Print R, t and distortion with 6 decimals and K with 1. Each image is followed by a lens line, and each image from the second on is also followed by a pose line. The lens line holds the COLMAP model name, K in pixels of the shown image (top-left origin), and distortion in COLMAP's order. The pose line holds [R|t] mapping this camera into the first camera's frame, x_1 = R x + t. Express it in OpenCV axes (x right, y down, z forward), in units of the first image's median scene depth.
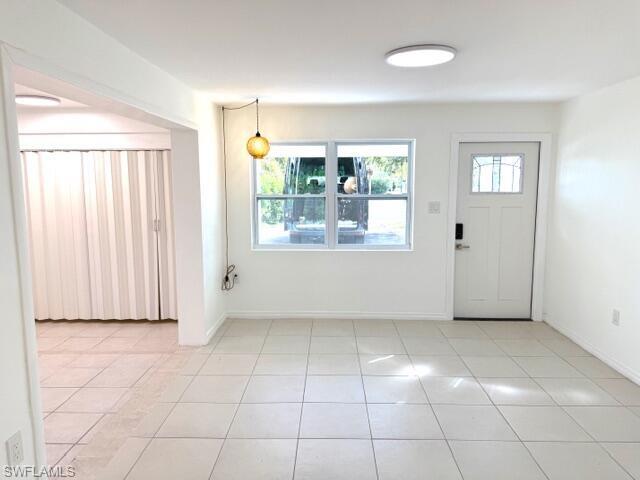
lens RADIAL K [[468.6, 0, 320.1], [0, 468.6, 235.2], [0, 0, 1]] dist [0.031626, -0.006657]
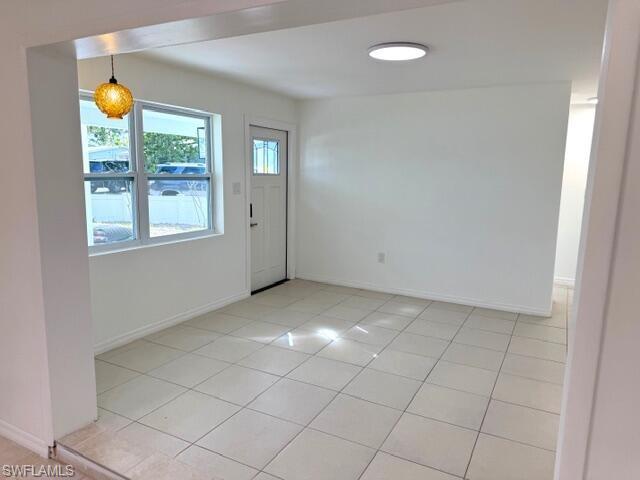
lens RADIAL K [[446.6, 0, 320.1], [0, 446.6, 245.6], [0, 0, 1]] dist [0.074320, -0.000993]
pose [[0.453587, -0.137841, 0.880488, -0.534854], [0.093715, 0.989866, 0.106687, -0.023565], [-0.886271, 0.034123, 0.461908, 0.405674]]
